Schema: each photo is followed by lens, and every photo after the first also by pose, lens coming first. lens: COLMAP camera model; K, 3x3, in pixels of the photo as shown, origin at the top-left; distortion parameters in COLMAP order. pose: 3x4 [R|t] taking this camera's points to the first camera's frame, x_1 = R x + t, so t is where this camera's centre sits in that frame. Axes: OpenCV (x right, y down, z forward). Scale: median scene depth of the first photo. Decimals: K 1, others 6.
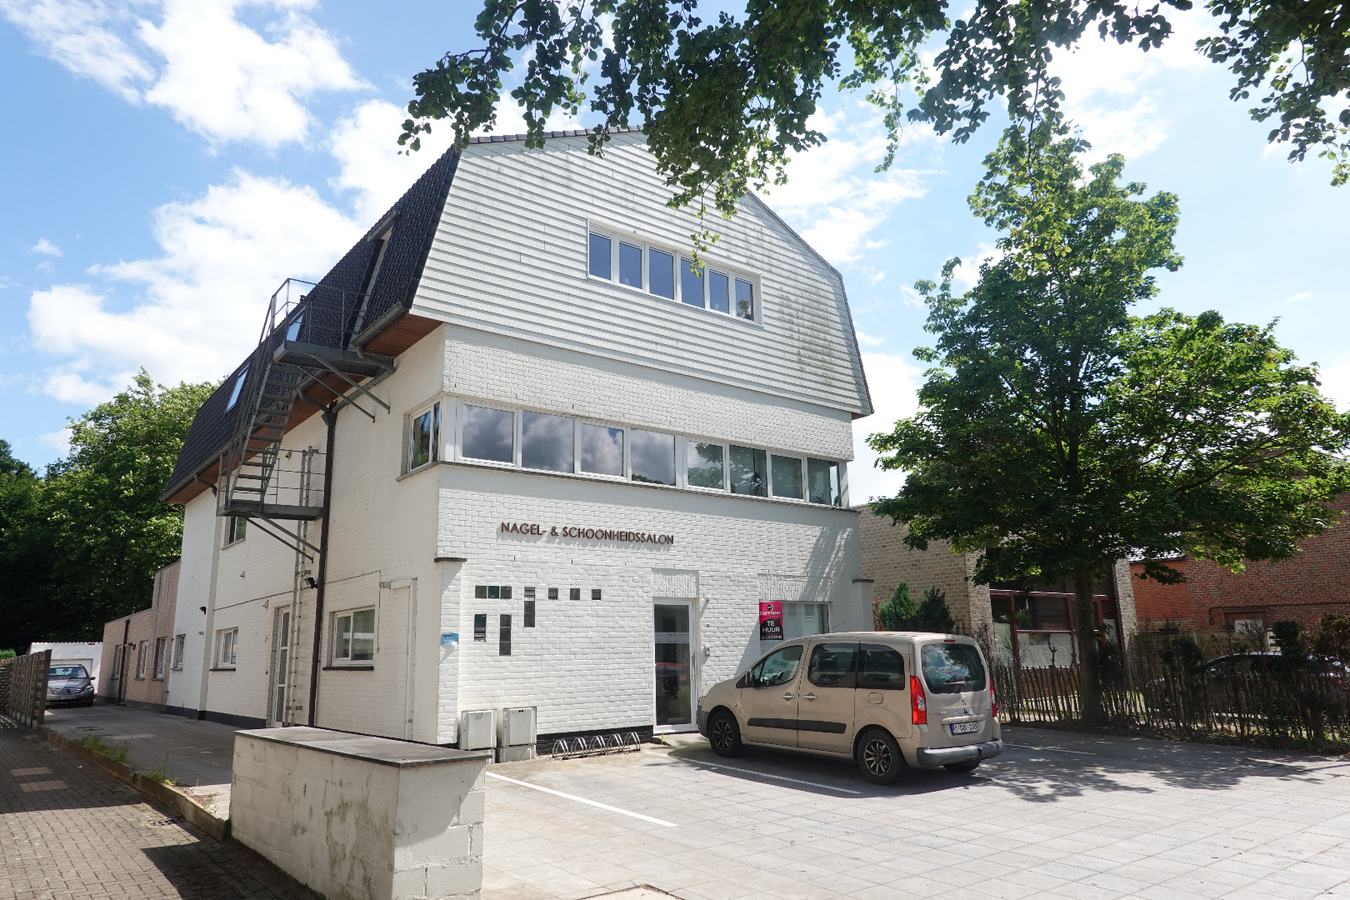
lens RADIAL K [[906.4, 0, 670.7], [0, 906.4, 444.1], [0, 0, 1]] dist [0.001229, -0.002702]
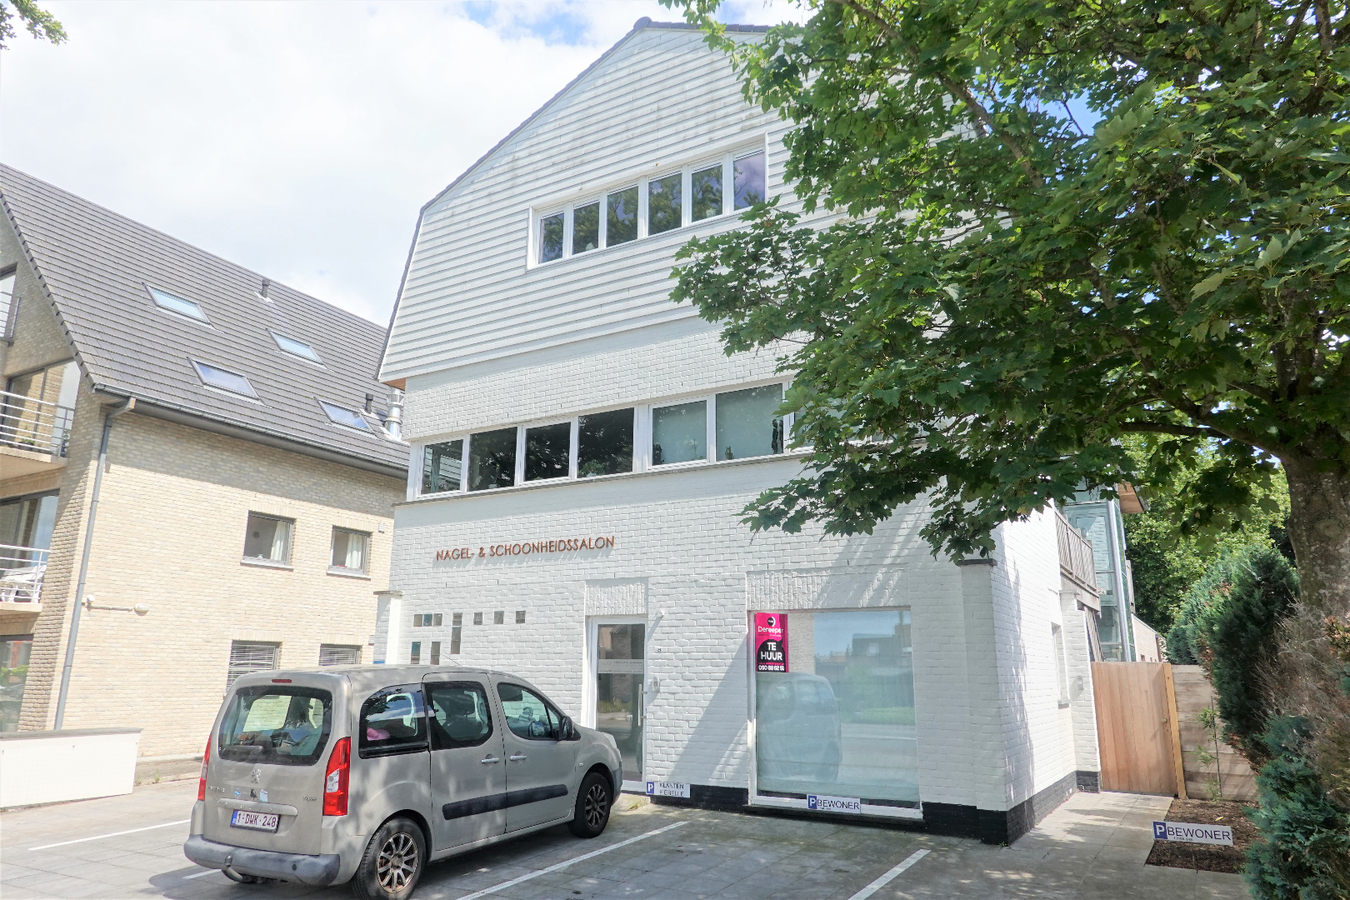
lens RADIAL K [[906.4, 0, 670.7], [0, 906.4, 444.1], [0, 0, 1]] dist [0.001229, -0.002702]
pose [[0.361915, -0.206337, -0.909089, 0.823222], [0.195023, 0.970376, -0.142608, 0.158634], [0.911583, -0.125681, 0.391434, 0.814335]]
